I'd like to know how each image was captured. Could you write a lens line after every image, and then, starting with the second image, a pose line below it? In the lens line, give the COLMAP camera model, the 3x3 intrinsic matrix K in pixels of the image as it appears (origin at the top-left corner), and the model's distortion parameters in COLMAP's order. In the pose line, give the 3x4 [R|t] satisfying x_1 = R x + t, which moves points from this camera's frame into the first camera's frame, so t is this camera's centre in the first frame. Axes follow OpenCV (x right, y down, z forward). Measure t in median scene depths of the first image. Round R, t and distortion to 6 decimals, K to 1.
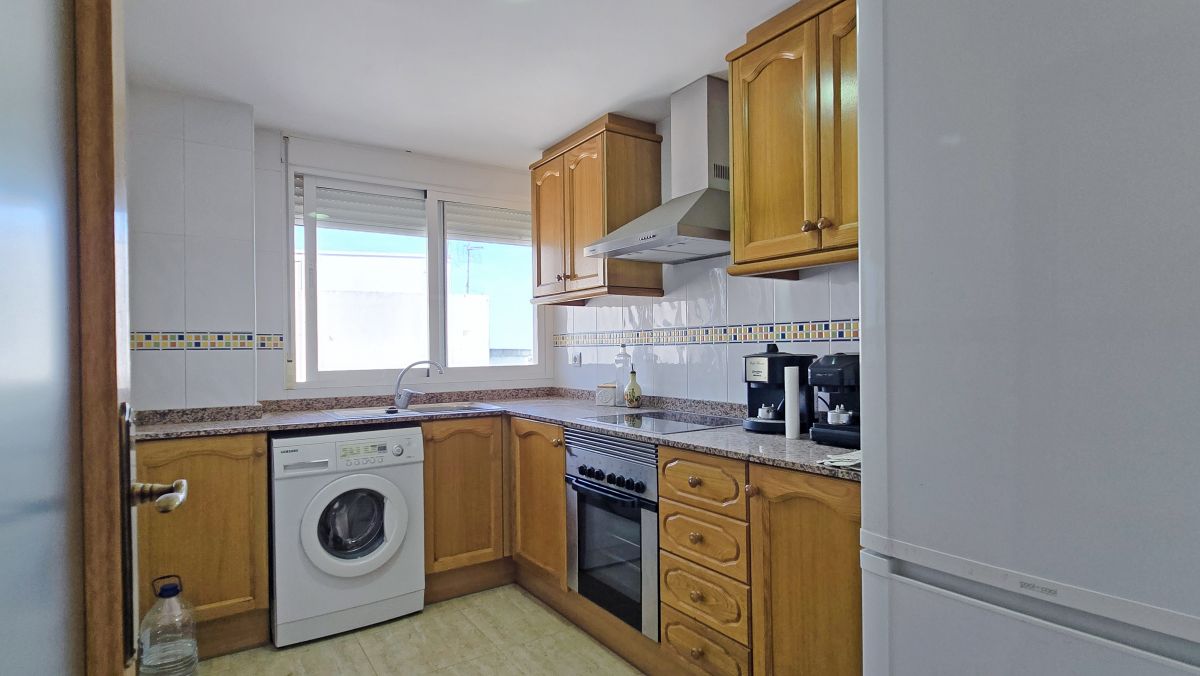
lens RADIAL K [[608.6, 0, 604.4], [0, 608.6, 343.5], [0, 0, 1]] dist [-0.001974, -0.001618]
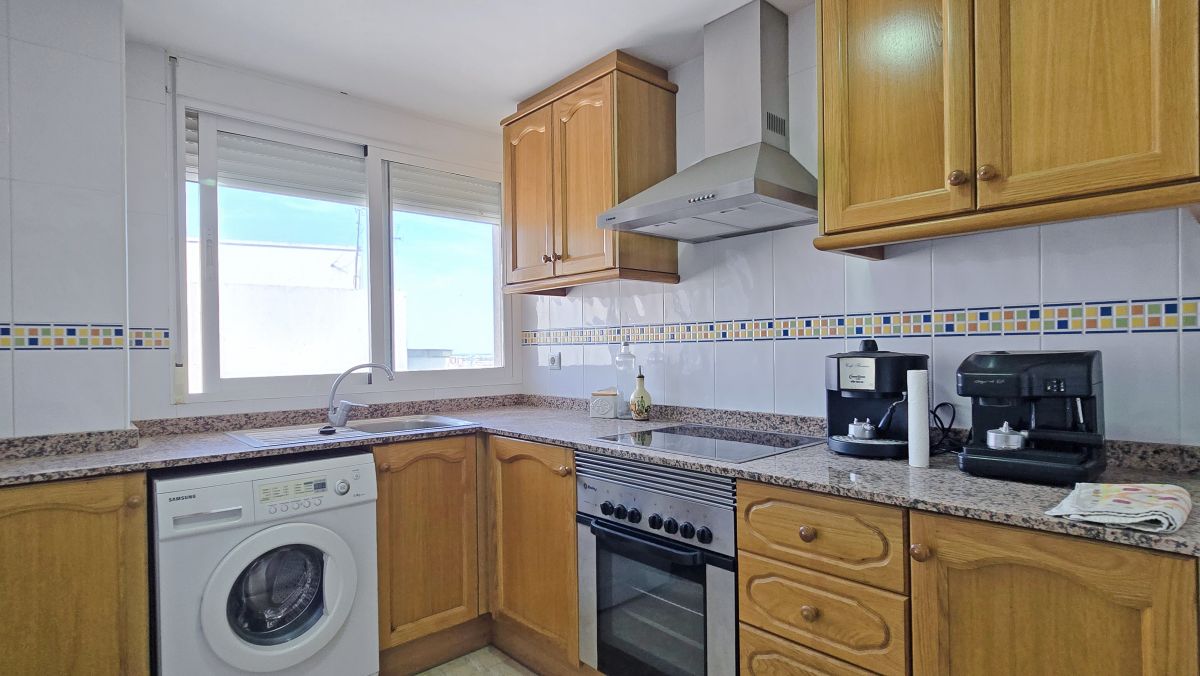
lens RADIAL K [[608.6, 0, 602.1], [0, 608.6, 344.7], [0, 0, 1]] dist [-0.001974, -0.001618]
pose [[0.990063, -0.001336, 0.140619, -0.134447], [0.001040, 0.999997, 0.002172, 0.003580], [-0.140622, -0.002005, 0.990061, 0.236342]]
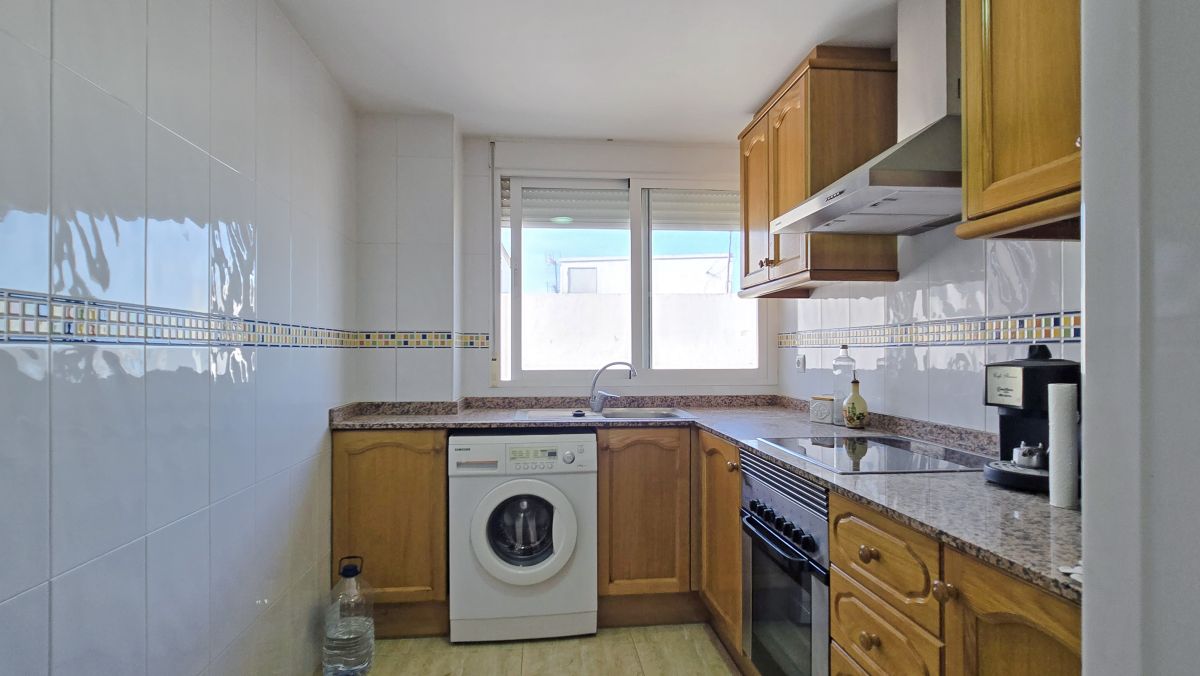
lens RADIAL K [[608.6, 0, 598.2], [0, 608.6, 345.9], [0, 0, 1]] dist [-0.001974, -0.001618]
pose [[0.879876, 0.005701, -0.475169, 0.143579], [-0.004036, 0.999982, 0.004524, 0.000299], [0.475186, -0.002063, 0.879883, 0.202790]]
